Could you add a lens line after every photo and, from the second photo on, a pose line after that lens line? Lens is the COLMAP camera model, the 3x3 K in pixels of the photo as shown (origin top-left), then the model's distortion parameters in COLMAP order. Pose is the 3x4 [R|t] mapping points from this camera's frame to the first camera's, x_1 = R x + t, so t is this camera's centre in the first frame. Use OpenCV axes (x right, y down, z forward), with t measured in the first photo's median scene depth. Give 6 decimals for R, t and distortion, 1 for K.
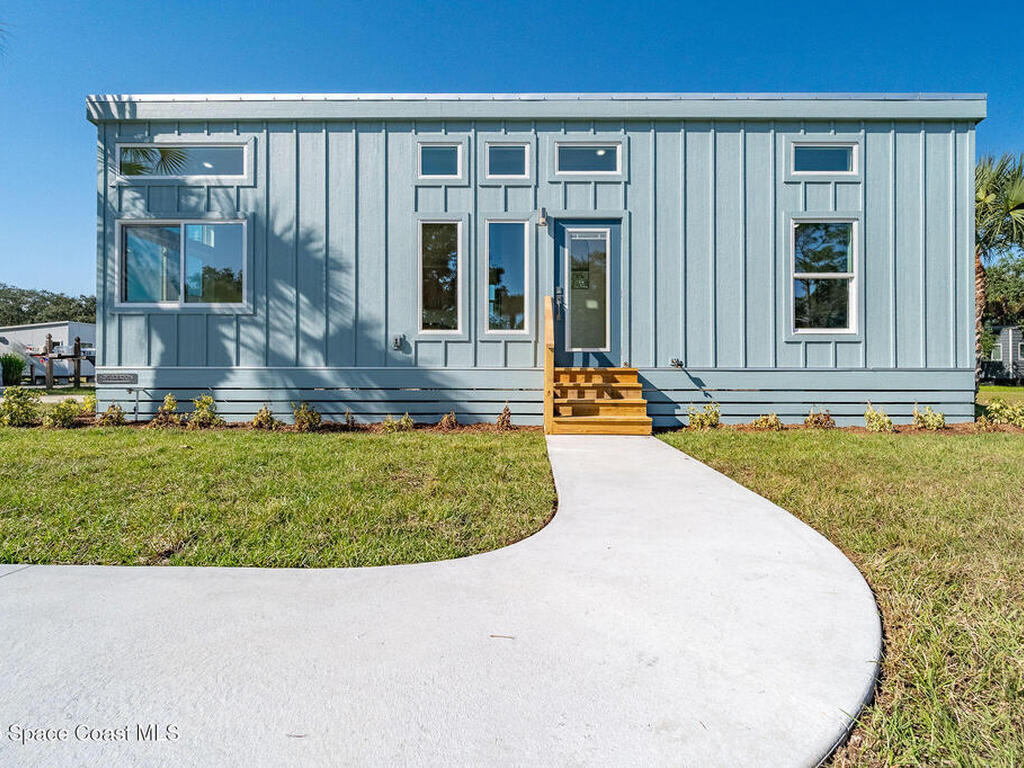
lens RADIAL K [[457.9, 0, 530.6], [0, 457.9, 367.7], [0, 0, 1]] dist [0.001899, -0.000878]
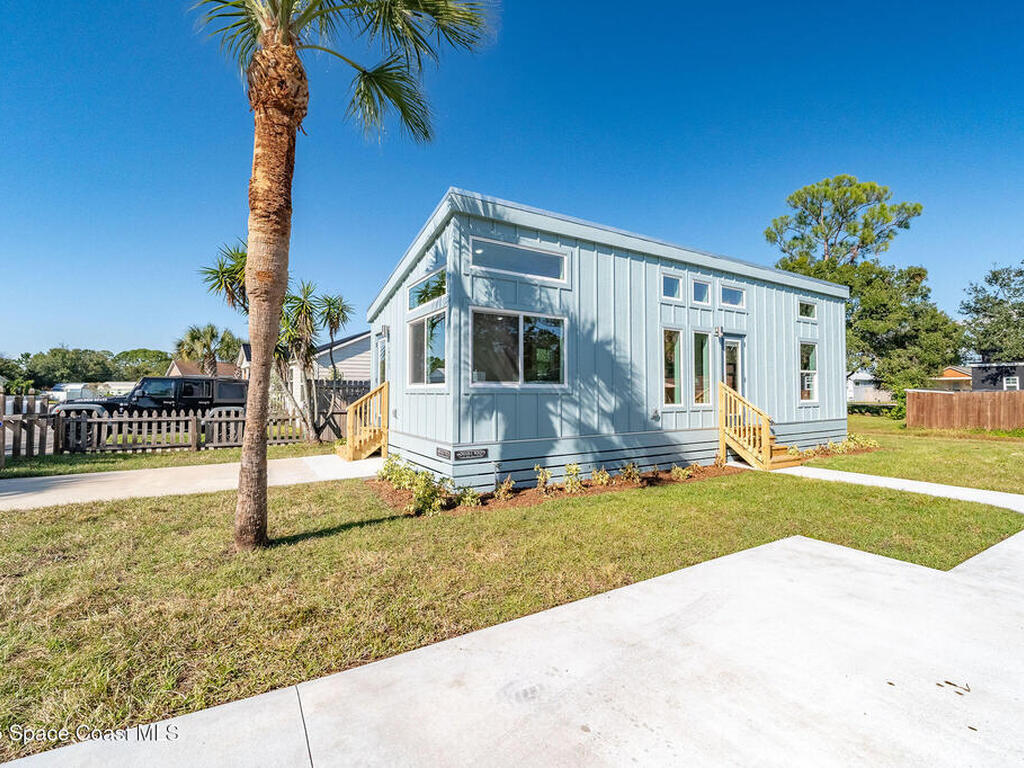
lens RADIAL K [[457.9, 0, 511.6], [0, 457.9, 379.6], [0, 0, 1]] dist [0.001899, -0.000878]
pose [[0.850902, 0.011905, 0.525189, -1.390157], [-0.001599, 0.999797, -0.020072, -0.129446], [-0.525321, 0.016240, 0.850749, 0.038155]]
